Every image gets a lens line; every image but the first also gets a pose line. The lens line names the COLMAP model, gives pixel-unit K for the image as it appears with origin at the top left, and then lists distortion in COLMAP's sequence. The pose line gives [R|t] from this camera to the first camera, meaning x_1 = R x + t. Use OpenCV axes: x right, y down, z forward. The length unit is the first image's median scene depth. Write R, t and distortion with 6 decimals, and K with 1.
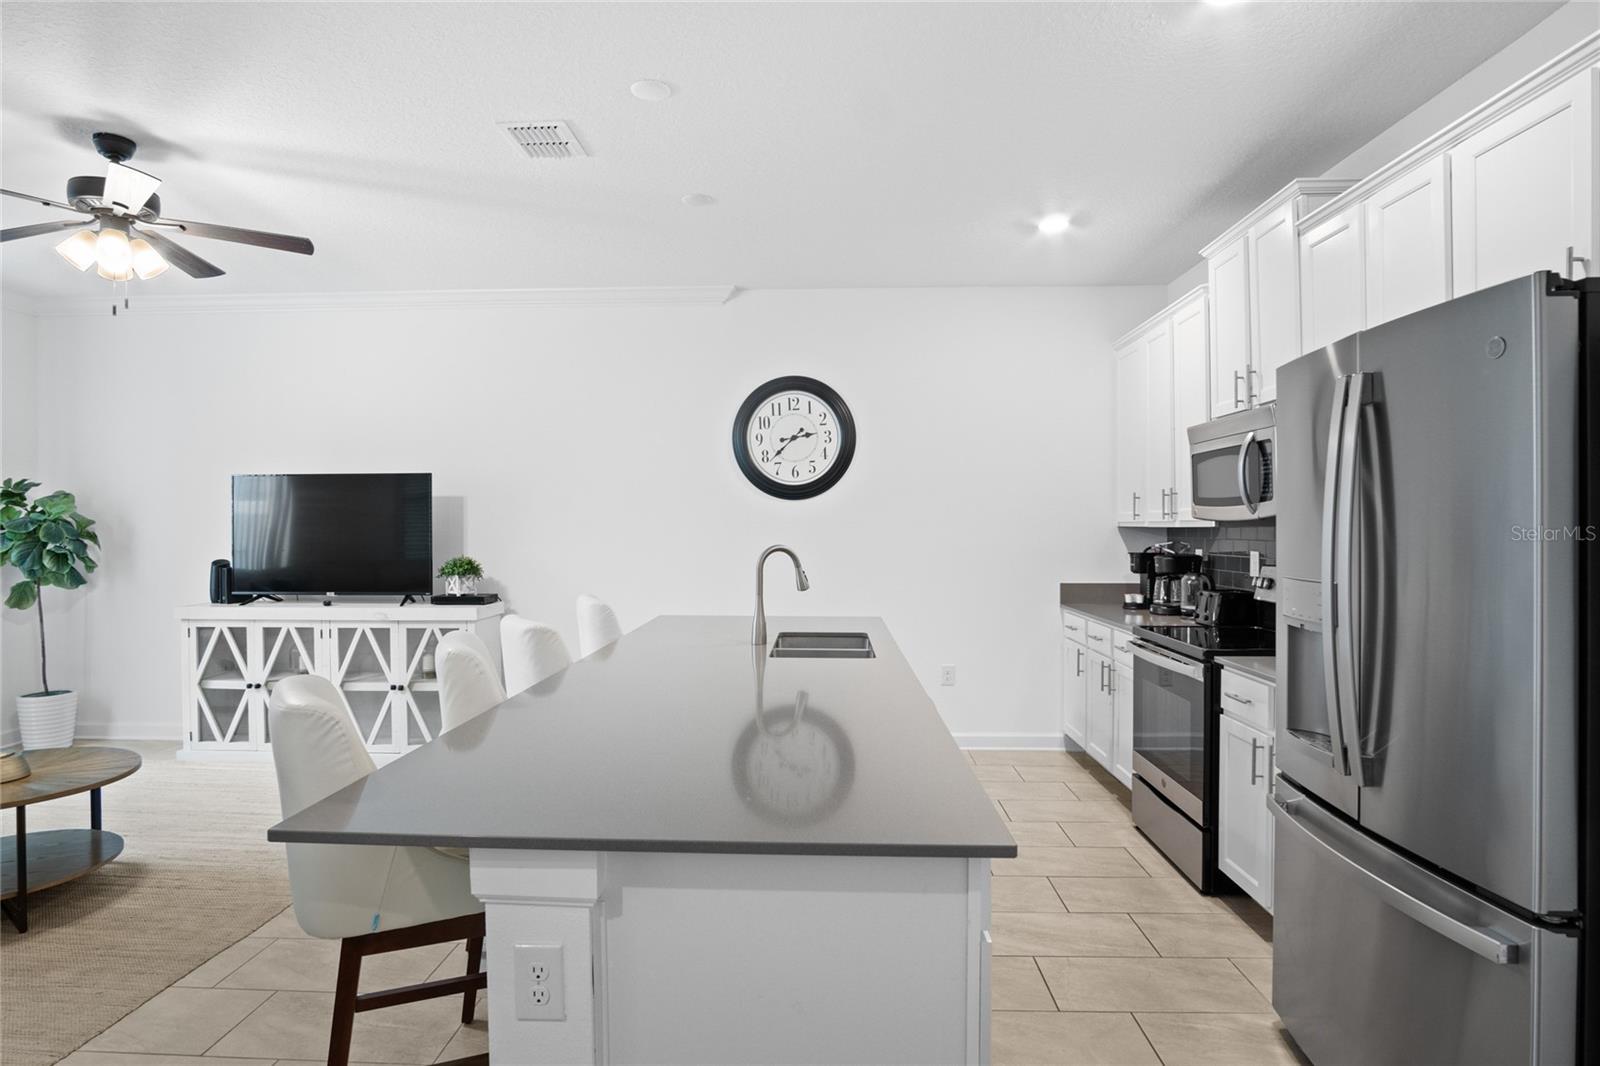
lens RADIAL K [[867.5, 0, 802.8], [0, 867.5, 532.9], [0, 0, 1]] dist [-0.031633, 0.007859]
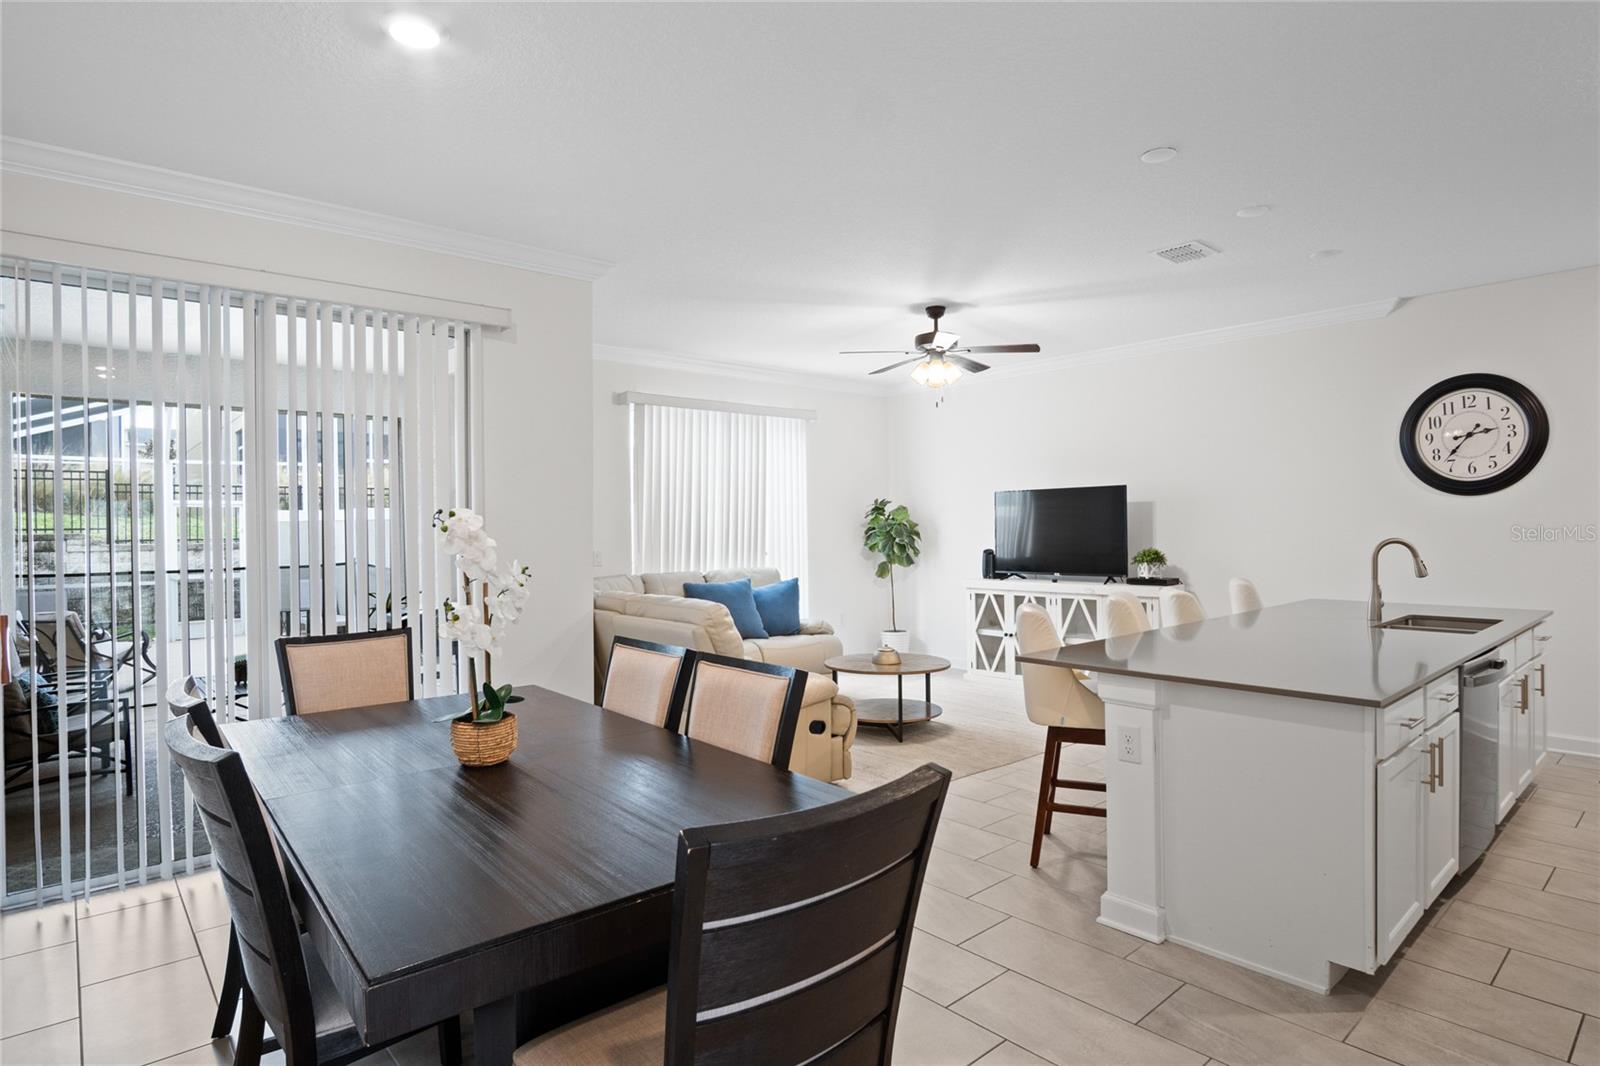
lens RADIAL K [[867.5, 0, 784.0], [0, 867.5, 533.1], [0, 0, 1]] dist [-0.031633, 0.007859]
pose [[0.680531, -0.004255, -0.732707, 0.184912], [0.006215, 0.999981, -0.000035, 0.001344], [0.732693, -0.004530, 0.680544, -0.291230]]
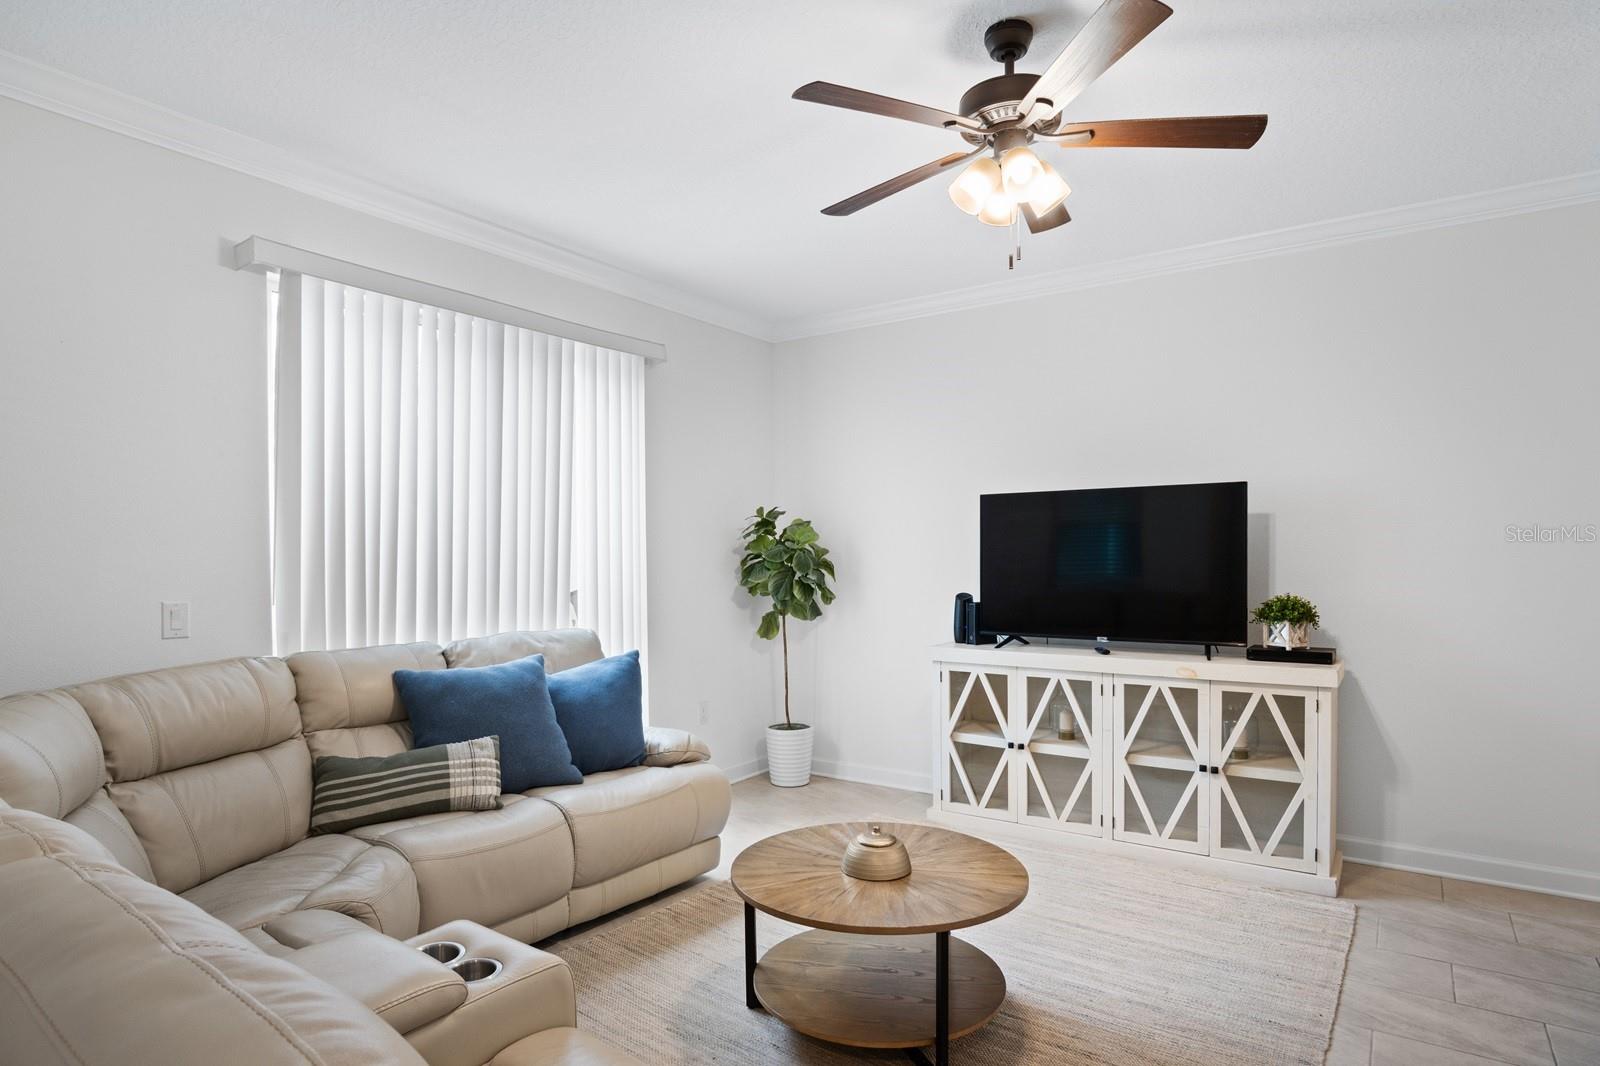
lens RADIAL K [[867.5, 0, 786.3], [0, 867.5, 571.9], [0, 0, 1]] dist [-0.031633, 0.007859]
pose [[0.836434, 0.006164, -0.548033, -0.363592], [0.000976, 0.999918, 0.012736, -0.001784], [0.548066, -0.011188, 0.836360, 0.172700]]
